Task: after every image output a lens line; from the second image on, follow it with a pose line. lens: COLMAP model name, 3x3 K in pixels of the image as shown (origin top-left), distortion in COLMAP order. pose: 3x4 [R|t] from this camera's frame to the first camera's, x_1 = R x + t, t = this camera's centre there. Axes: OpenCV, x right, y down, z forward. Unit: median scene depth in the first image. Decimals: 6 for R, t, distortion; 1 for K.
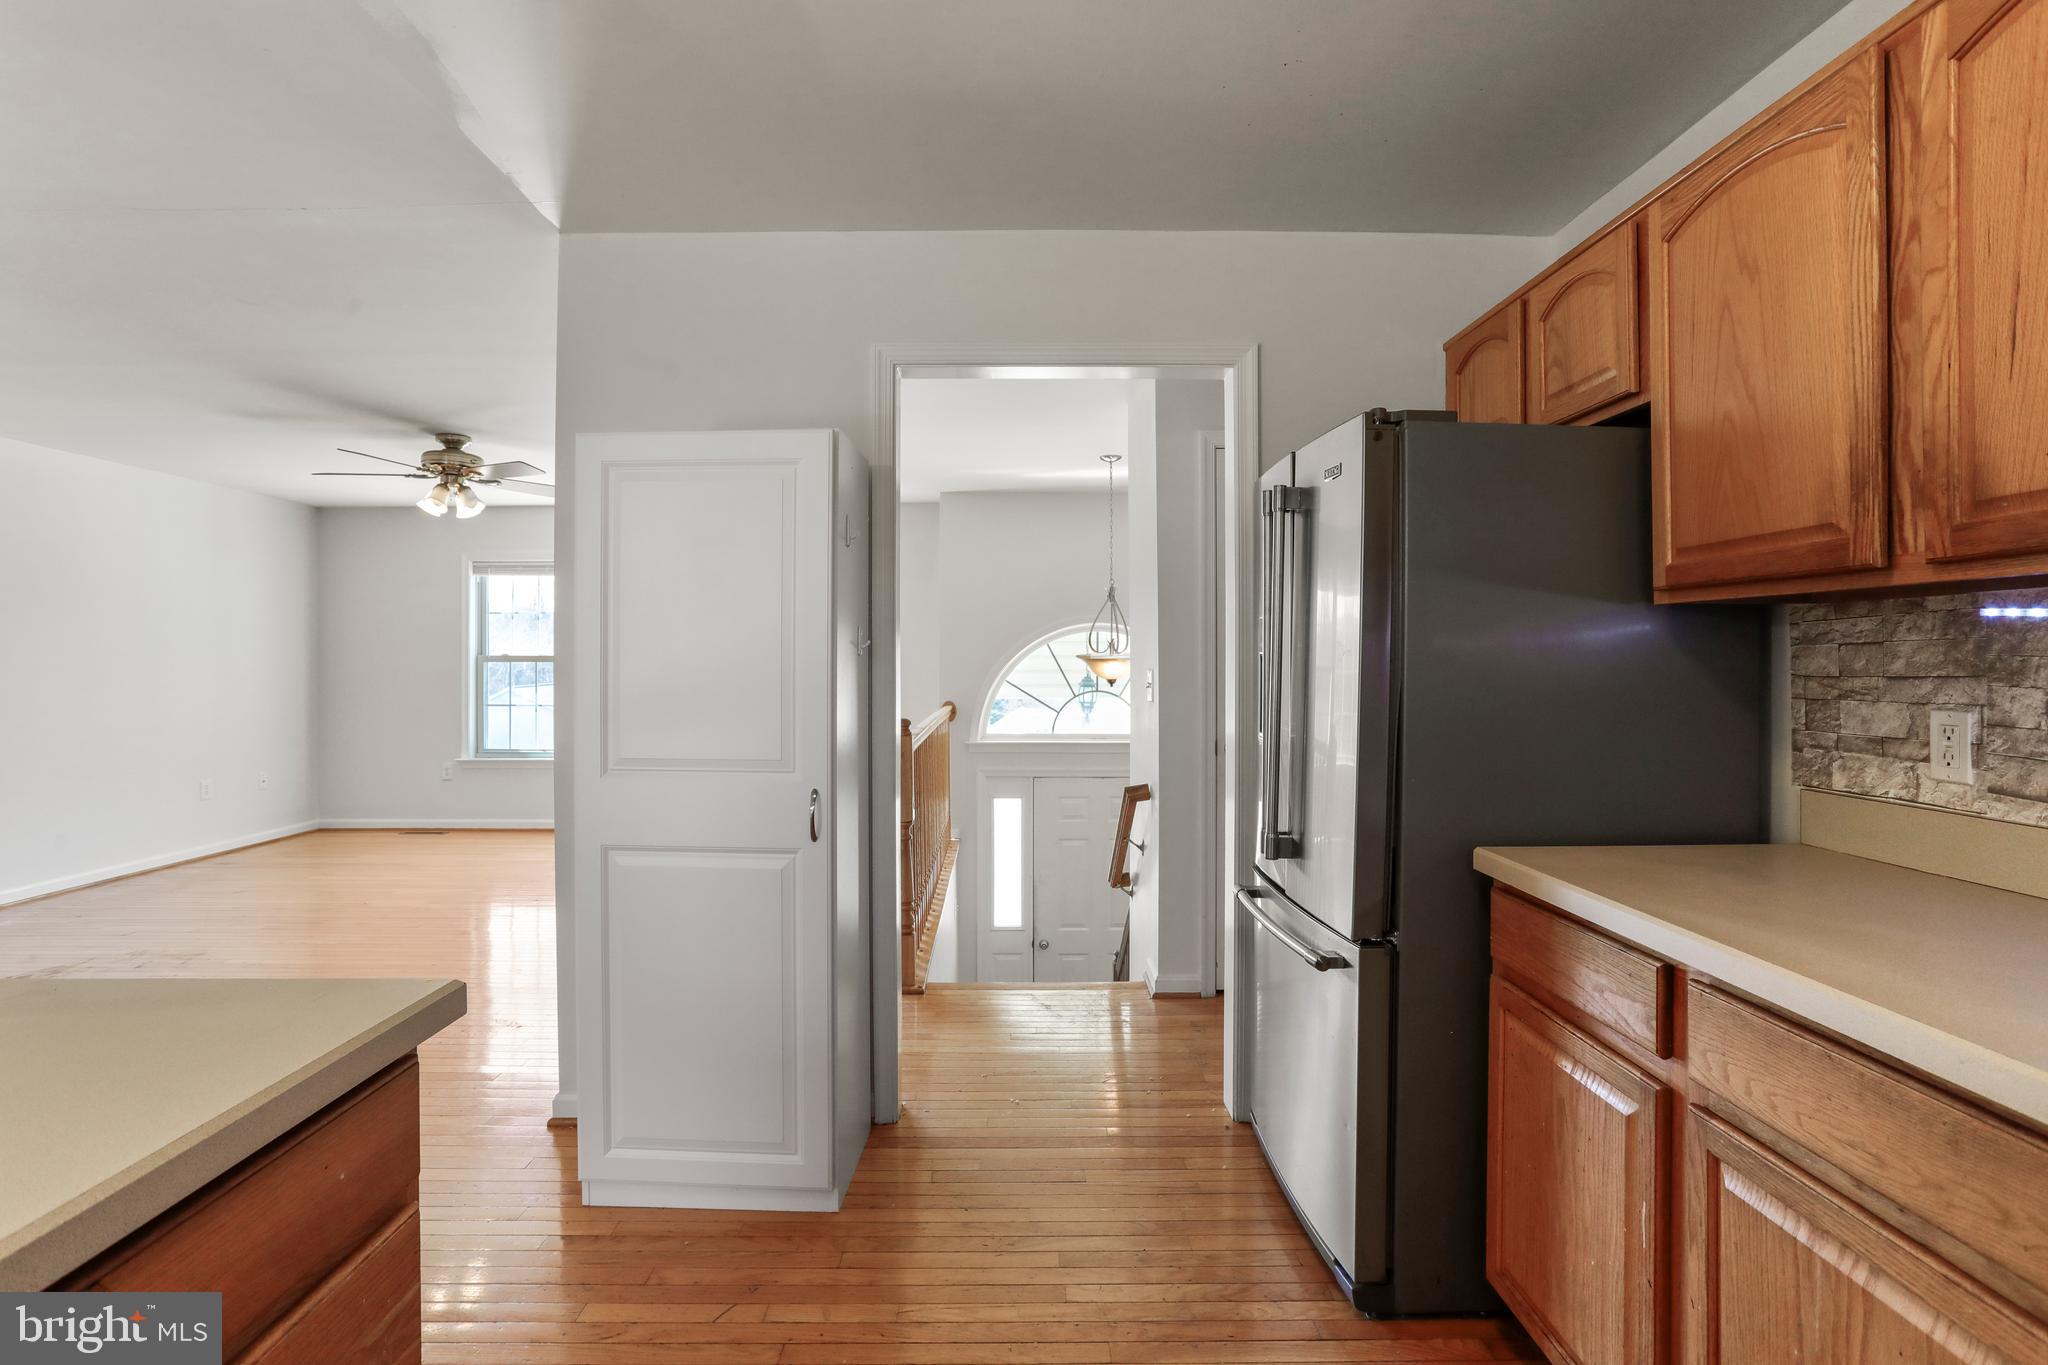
lens RADIAL K [[1014.0, 0, 1022.5], [0, 1014.0, 652.0], [0, 0, 1]] dist [-0.010288, 0.001842]
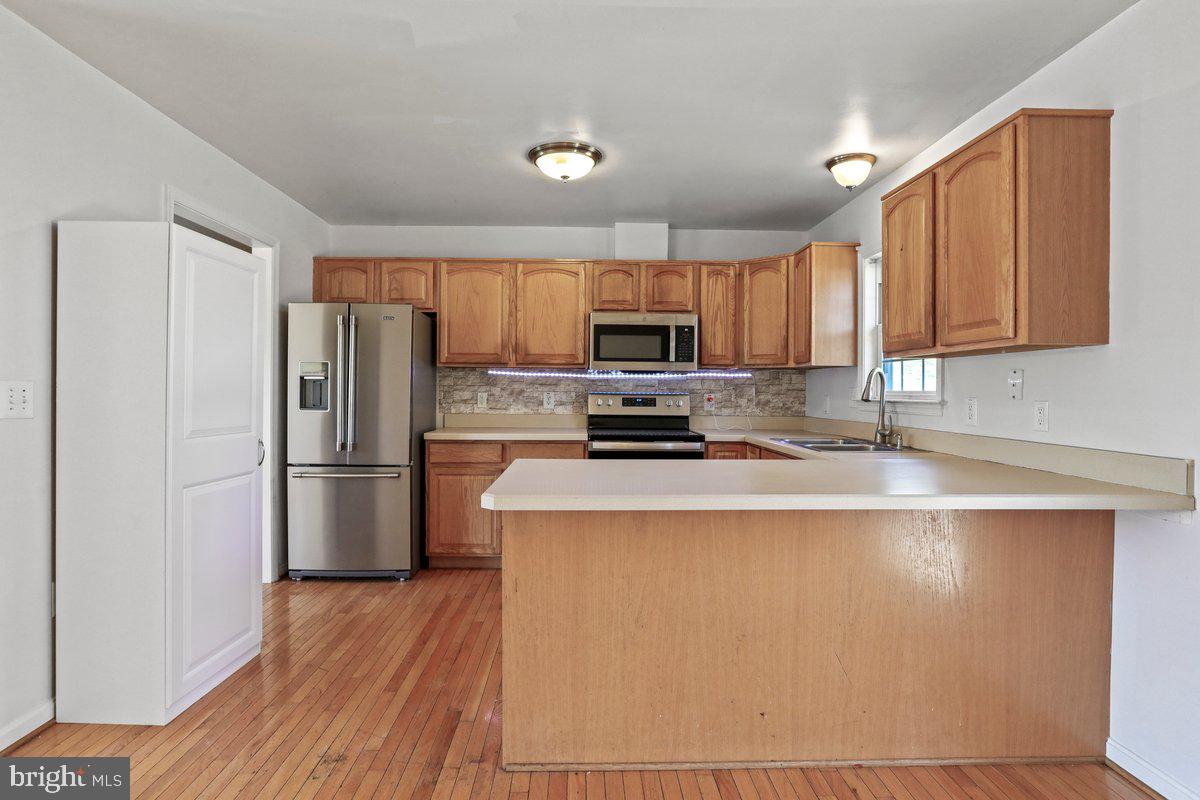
lens RADIAL K [[621.1, 0, 592.1], [0, 621.1, 391.9], [0, 0, 1]] dist [-0.028787, 0.001994]
pose [[-0.028378, 0.002319, 0.999595, -1.956202], [-0.013368, 0.999907, -0.002699, 0.054235], [-0.999508, -0.013439, -0.028344, 0.546705]]
